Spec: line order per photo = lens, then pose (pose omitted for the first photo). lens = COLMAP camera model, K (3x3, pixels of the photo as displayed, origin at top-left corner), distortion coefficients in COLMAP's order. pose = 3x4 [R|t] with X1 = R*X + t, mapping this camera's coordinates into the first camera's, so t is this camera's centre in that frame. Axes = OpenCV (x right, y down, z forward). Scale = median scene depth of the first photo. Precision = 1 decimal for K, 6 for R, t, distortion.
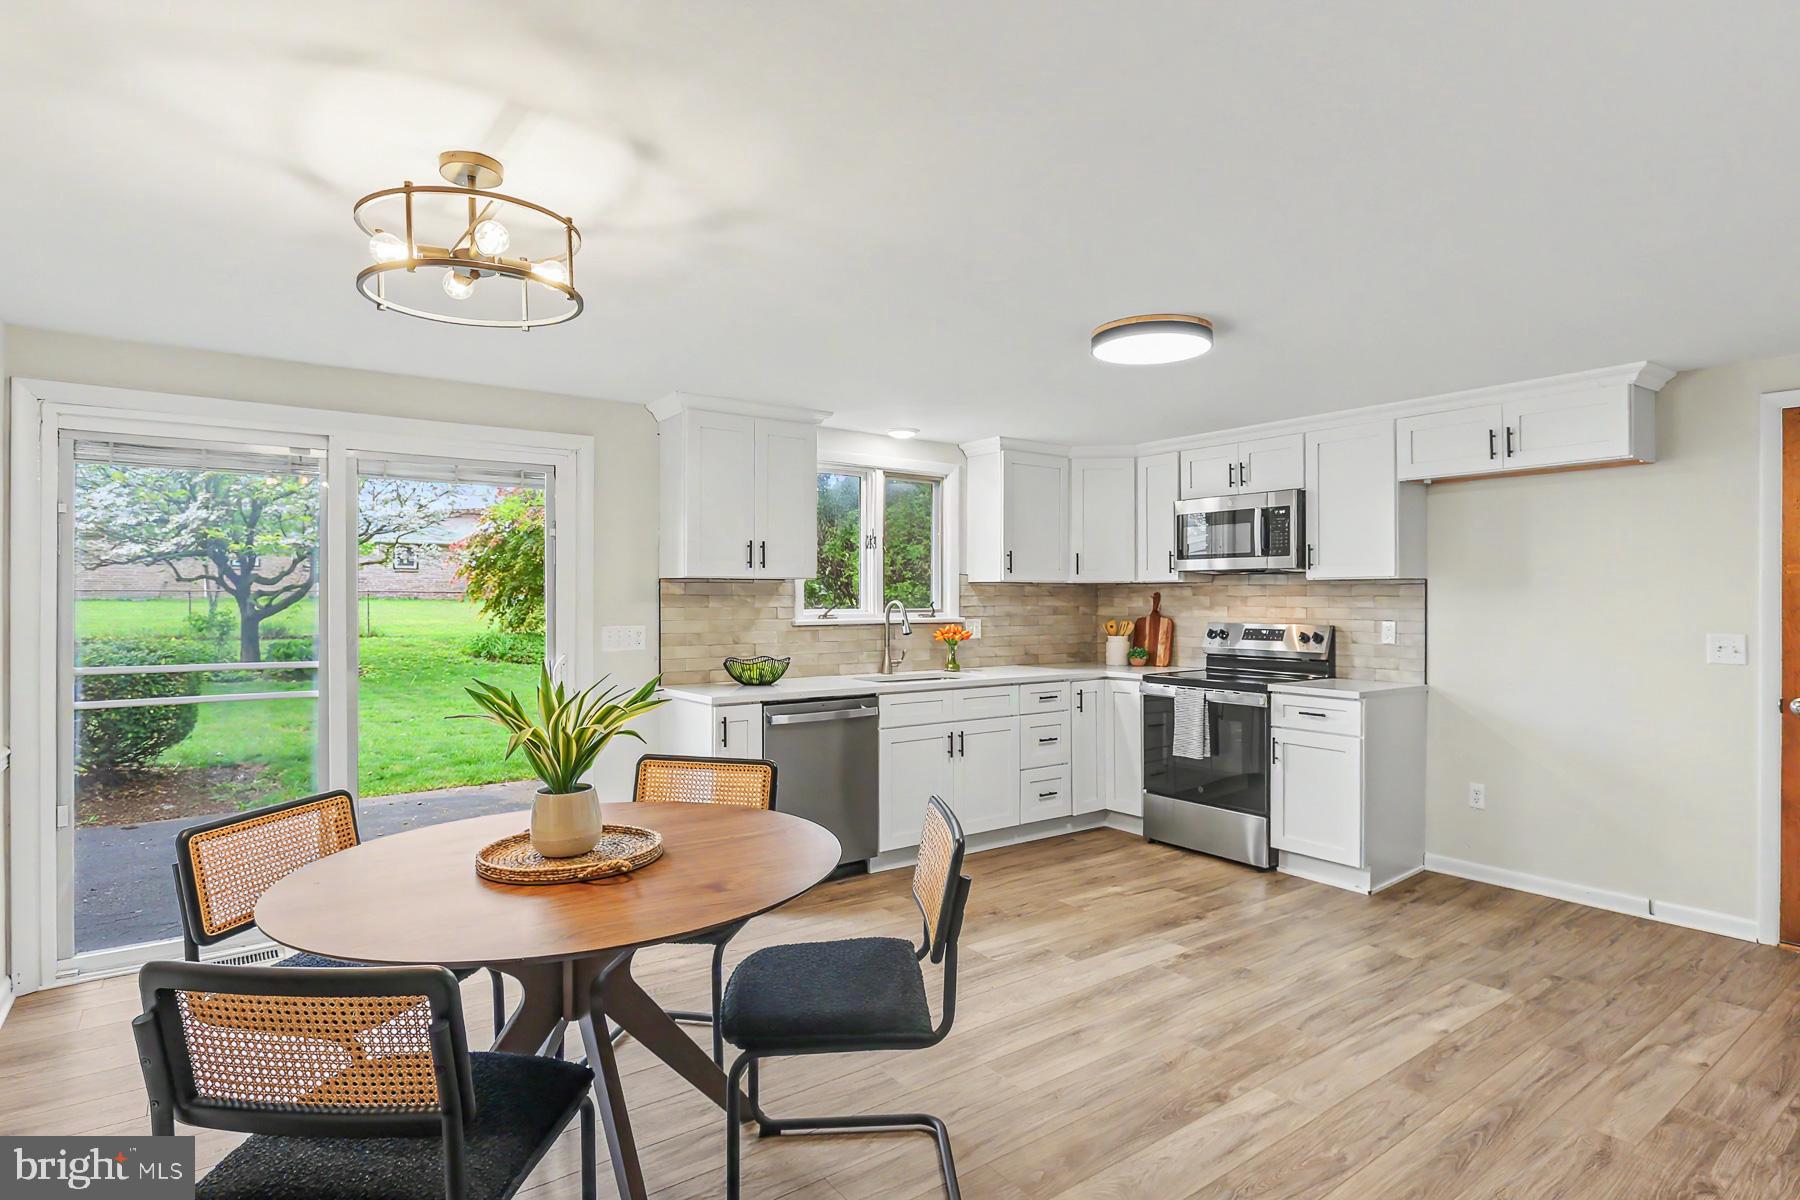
lens RADIAL K [[925.4, 0, 900.0], [0, 925.4, 600.0], [0, 0, 1]] dist [-0.001452, -0.000414]
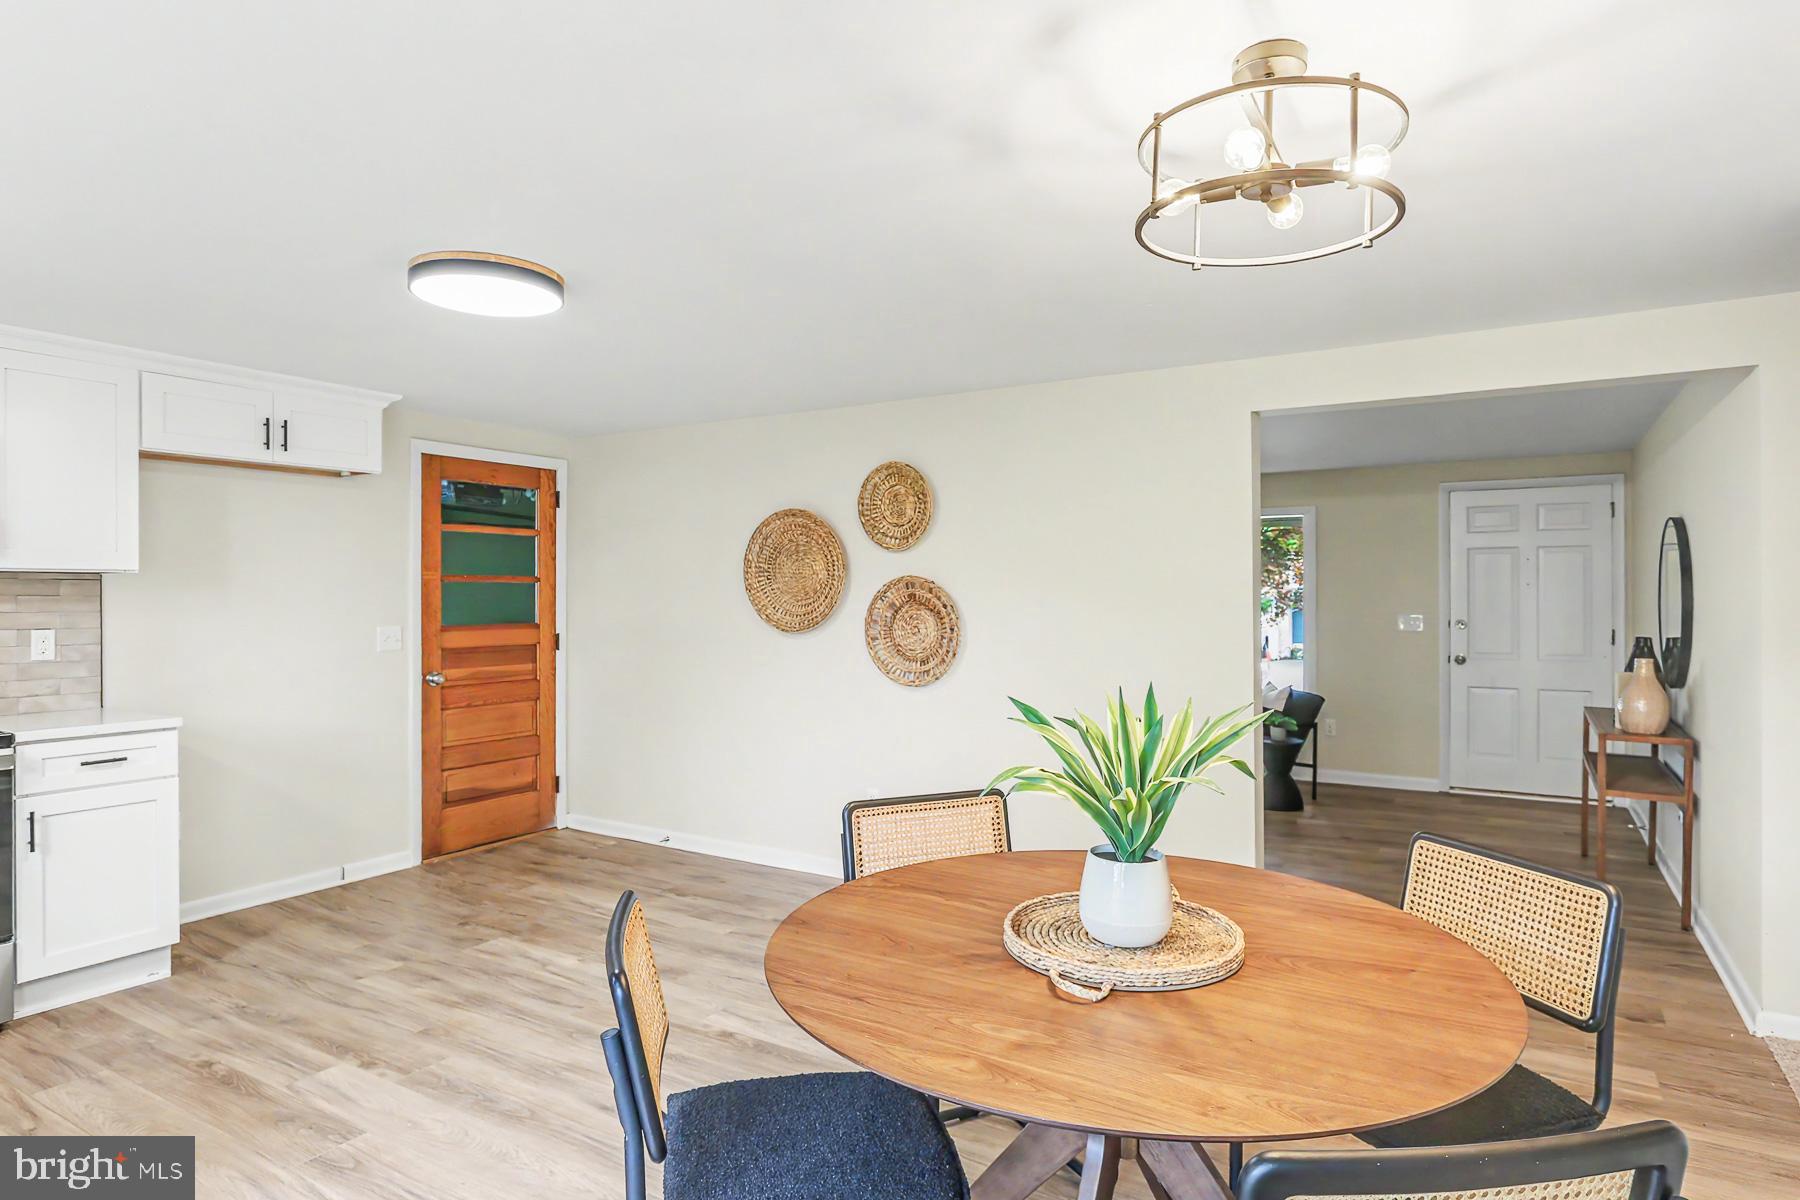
lens RADIAL K [[1016.8, 0, 898.0], [0, 1016.8, 609.0], [0, 0, 1]] dist [-0.001138, -0.000342]
pose [[-0.376222, -0.005787, 0.926511, -0.610318], [0.006774, 0.999937, 0.008996, 0.004918], [-0.926505, 0.009661, -0.376159, 0.876557]]
